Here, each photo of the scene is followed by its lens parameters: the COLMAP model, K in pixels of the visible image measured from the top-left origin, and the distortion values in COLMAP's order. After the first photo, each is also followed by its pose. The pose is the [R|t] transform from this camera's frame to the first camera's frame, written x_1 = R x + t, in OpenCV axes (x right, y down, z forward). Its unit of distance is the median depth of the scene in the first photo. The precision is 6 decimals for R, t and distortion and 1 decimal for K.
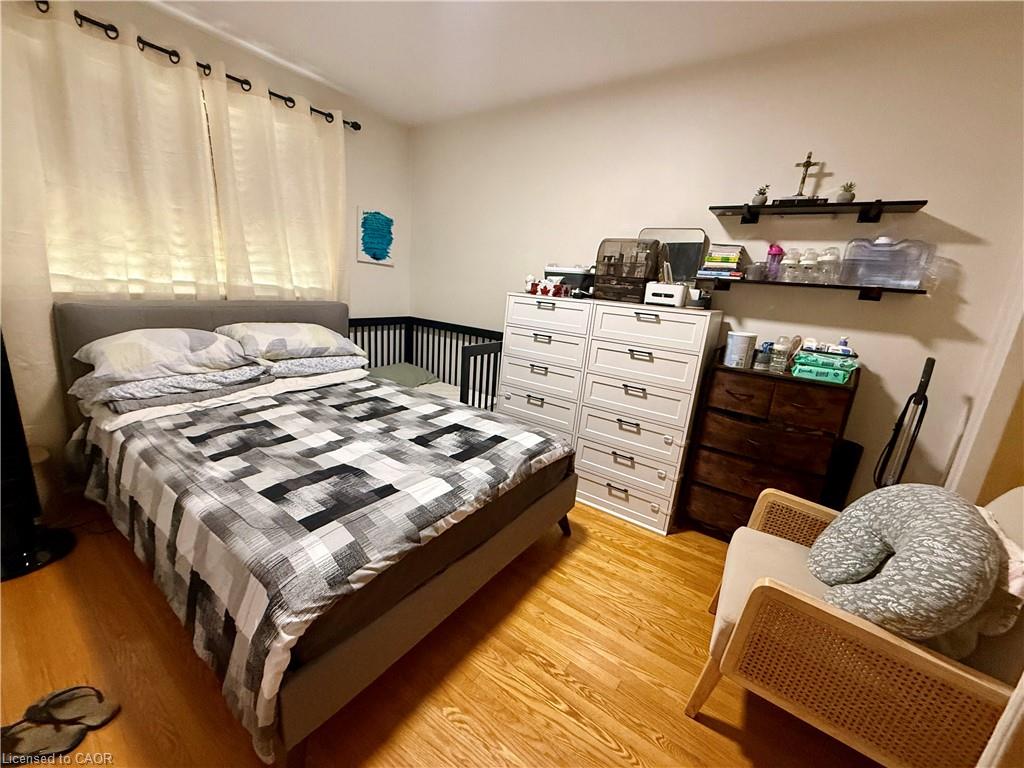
lens RADIAL K [[409.2, 0, 508.3], [0, 409.2, 386.3], [0, 0, 1]] dist [-0.000293, -0.000628]
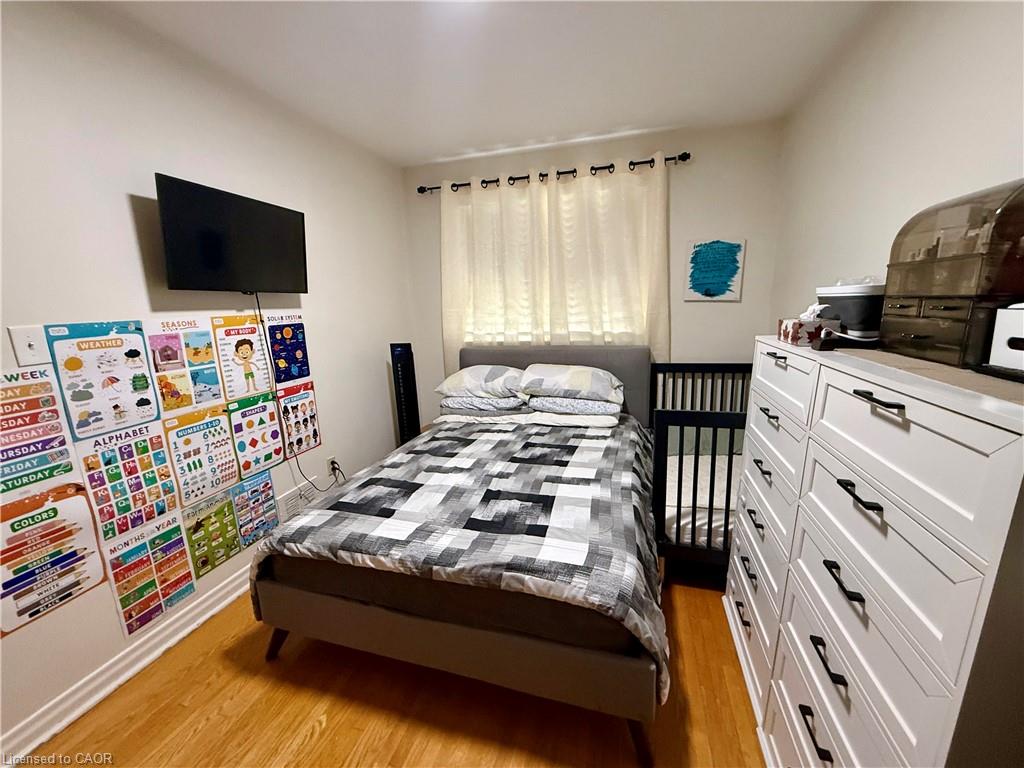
lens RADIAL K [[409.2, 0, 510.0], [0, 409.2, 384.7], [0, 0, 1]] dist [-0.000293, -0.000628]
pose [[0.313011, 0.099661, -0.944506, 0.570152], [-0.178130, 0.982992, 0.044689, -0.144270], [0.932895, 0.154257, 0.325440, 0.565570]]
